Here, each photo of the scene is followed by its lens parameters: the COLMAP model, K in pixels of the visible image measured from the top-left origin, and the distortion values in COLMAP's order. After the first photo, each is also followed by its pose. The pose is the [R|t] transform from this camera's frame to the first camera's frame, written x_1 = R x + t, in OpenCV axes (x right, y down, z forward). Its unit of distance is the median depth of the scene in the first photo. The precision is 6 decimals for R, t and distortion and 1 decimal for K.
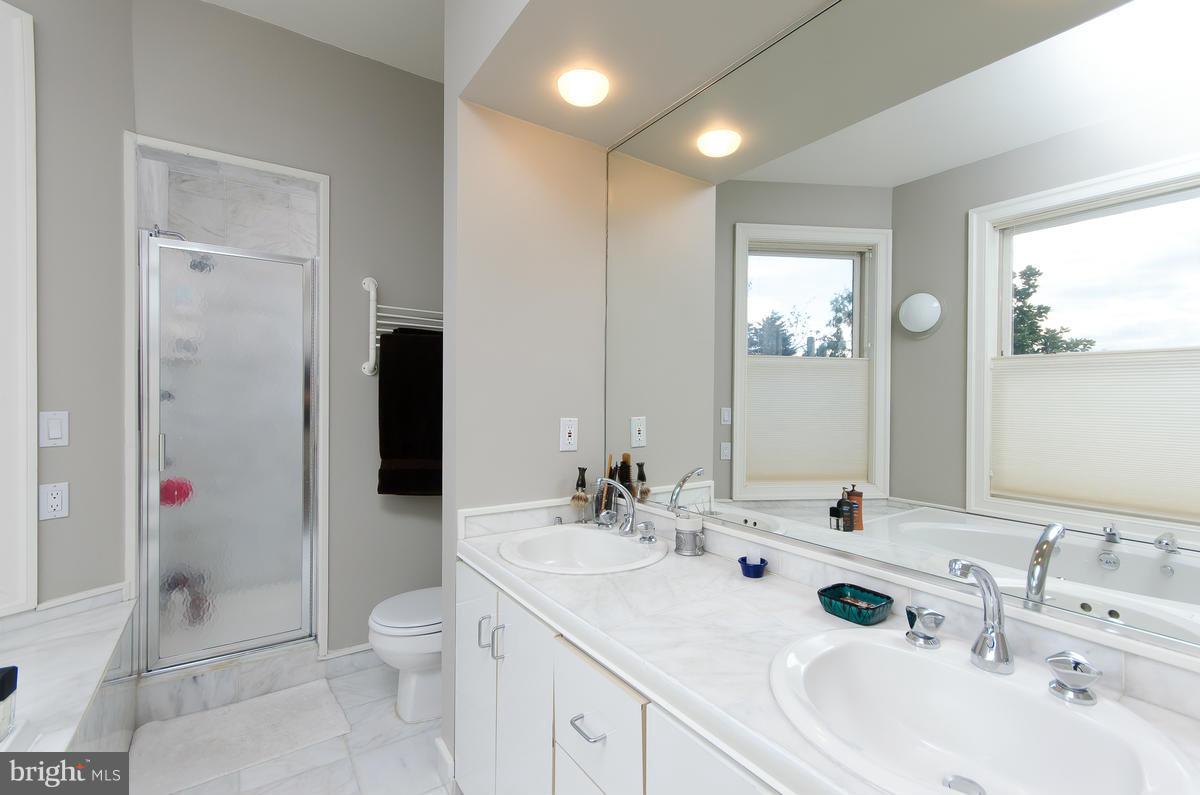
lens RADIAL K [[534.1, 0, 599.6], [0, 534.1, 399.7], [0, 0, 1]] dist [0.021010, -0.000367]
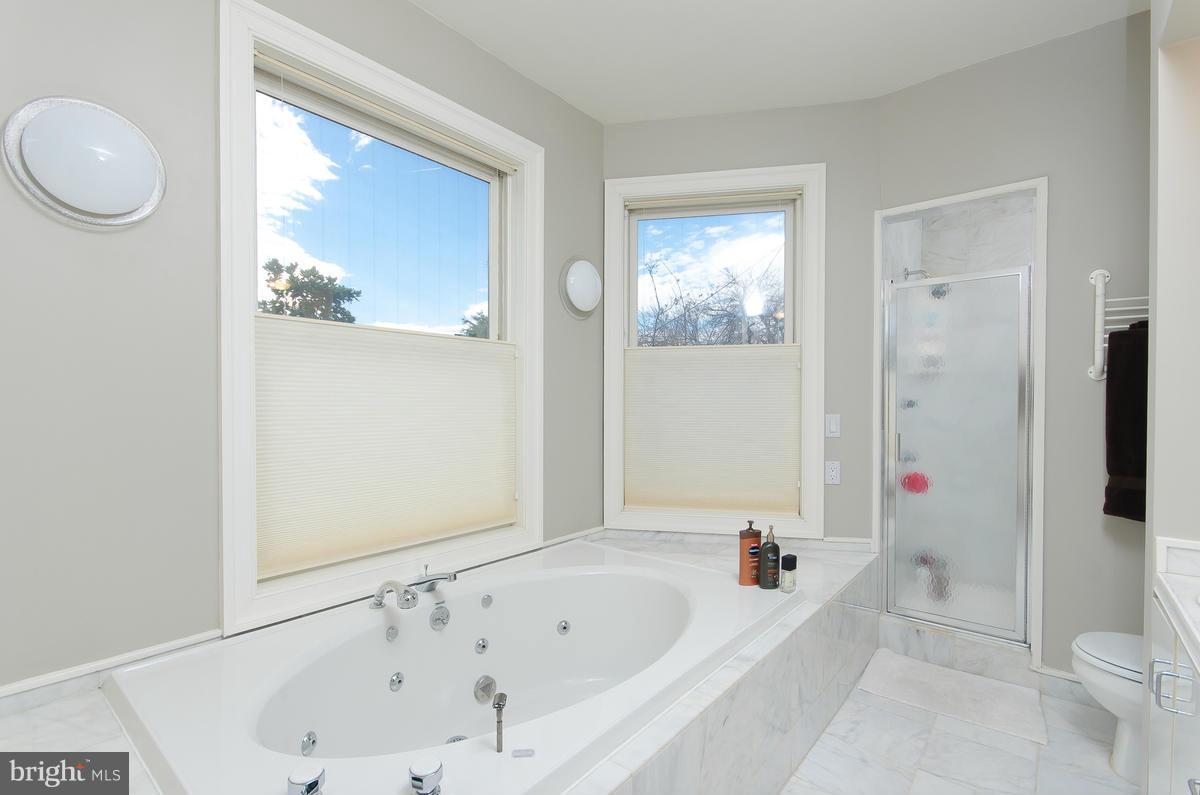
lens RADIAL K [[534.1, 0, 597.9], [0, 534.1, 402.8], [0, 0, 1]] dist [0.021010, -0.000367]
pose [[0.297455, -0.006127, -0.954716, 0.195913], [-0.005551, 0.999951, -0.008147, 0.004559], [0.954720, 0.007723, 0.297406, -0.061758]]
